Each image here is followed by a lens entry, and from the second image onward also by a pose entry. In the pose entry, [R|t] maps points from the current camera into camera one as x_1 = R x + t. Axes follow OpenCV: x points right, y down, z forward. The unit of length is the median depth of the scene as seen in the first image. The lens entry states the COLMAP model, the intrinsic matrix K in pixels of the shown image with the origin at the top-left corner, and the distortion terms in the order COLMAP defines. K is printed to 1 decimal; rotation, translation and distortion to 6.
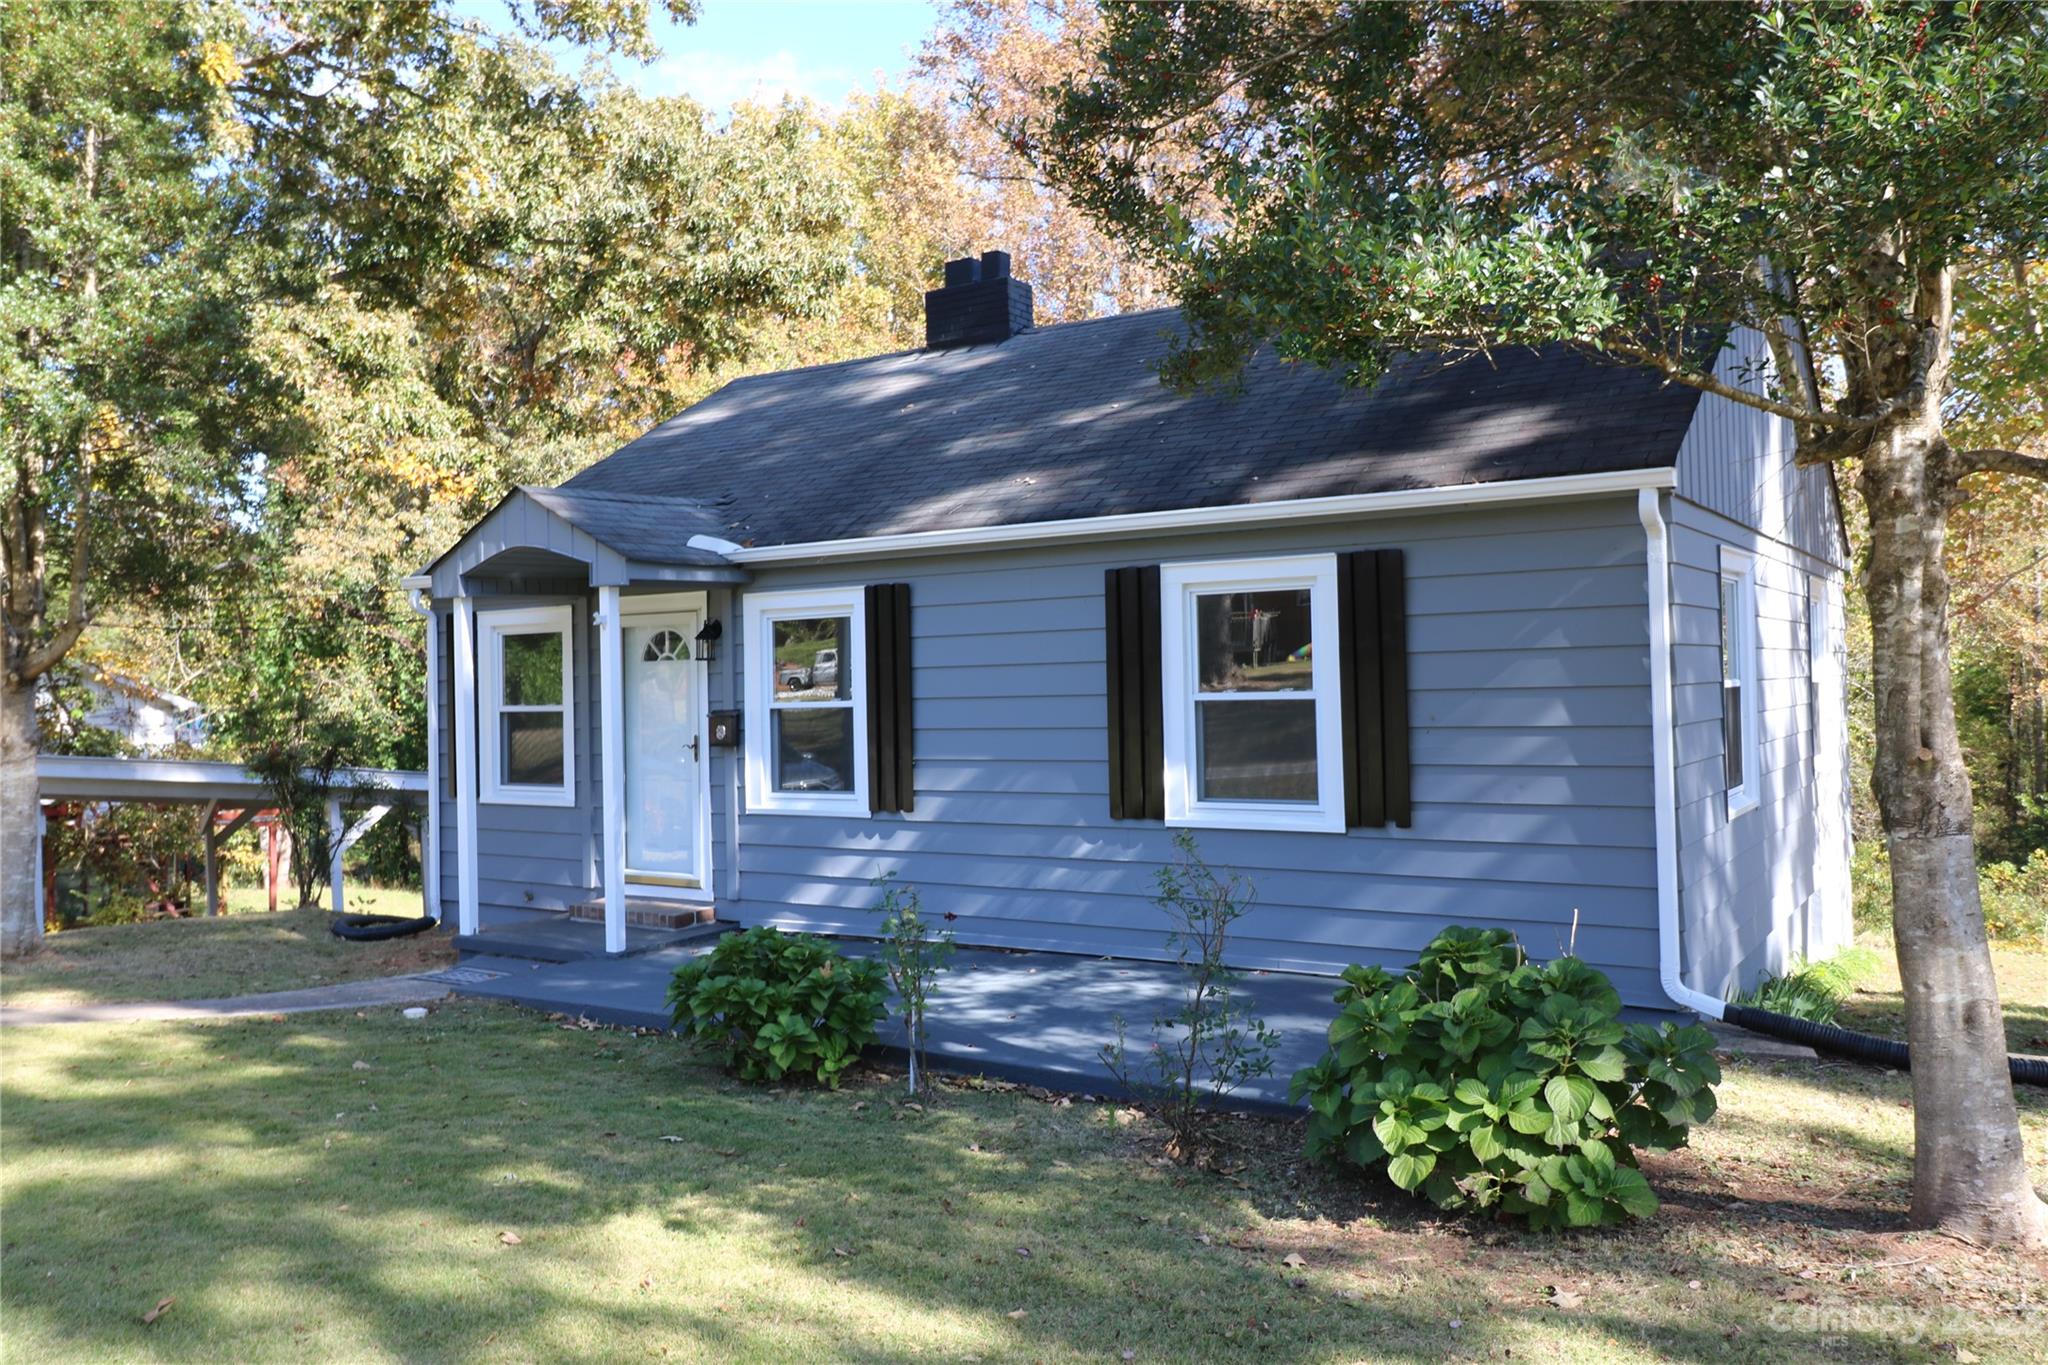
lens RADIAL K [[1585.1, 0, 1023.5], [0, 1585.1, 651.1], [0, 0, 1]] dist [0.017386, 0.006397]
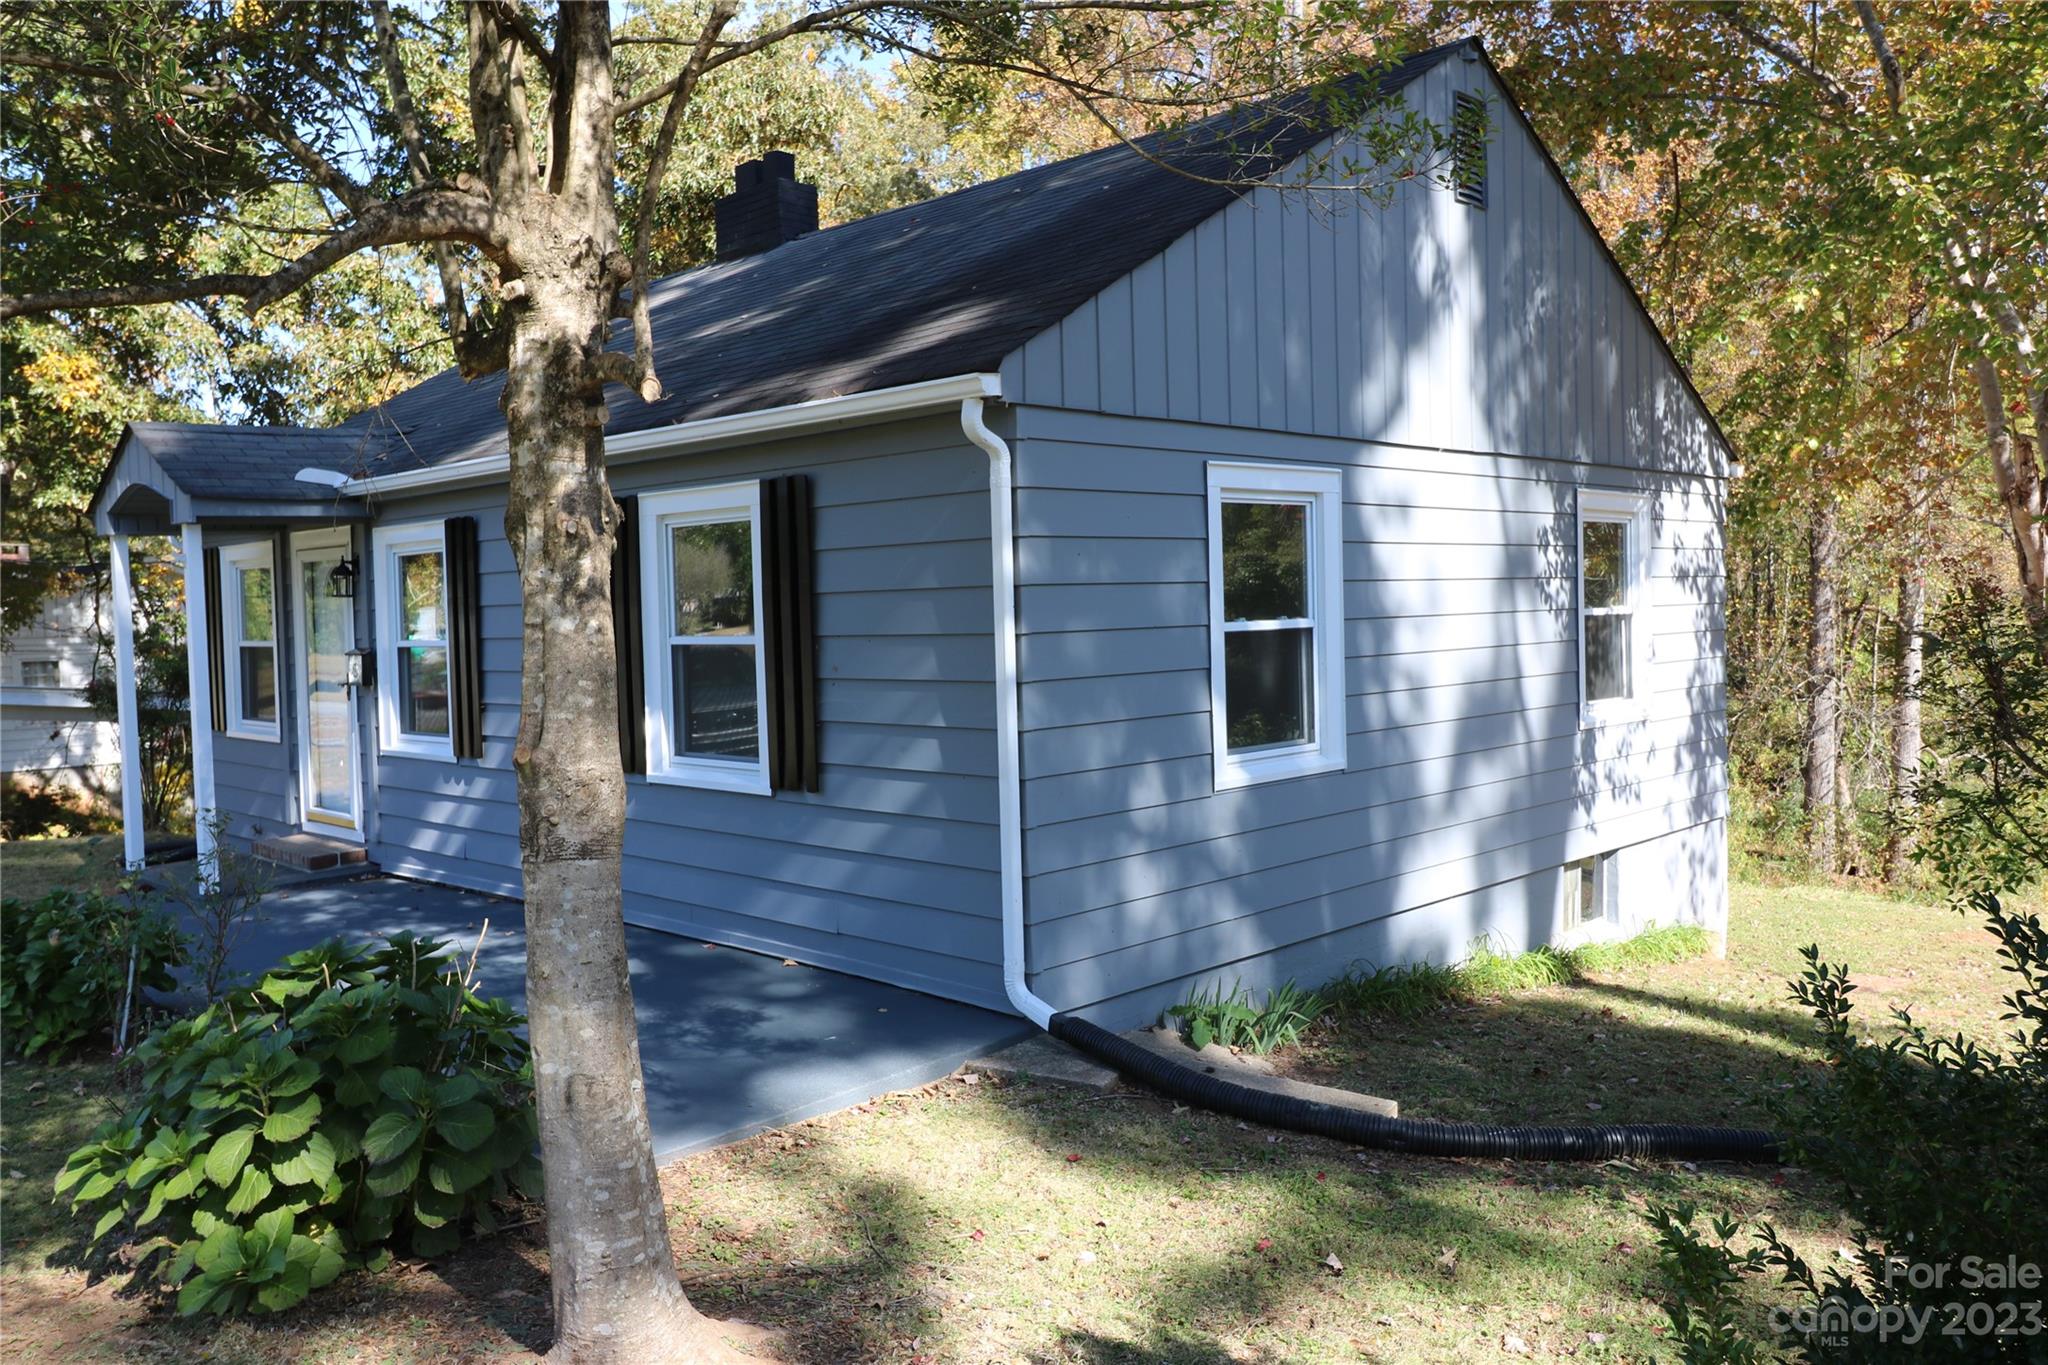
lens RADIAL K [[1580.5, 0, 1025.6], [0, 1580.5, 645.0], [0, 0, 1]] dist [0.007742, 0.001068]
pose [[0.982178, 0.001674, -0.187947, 0.500334], [0.007911, 0.998706, 0.050236, -0.012988], [0.187788, -0.050827, 0.980894, 0.160172]]
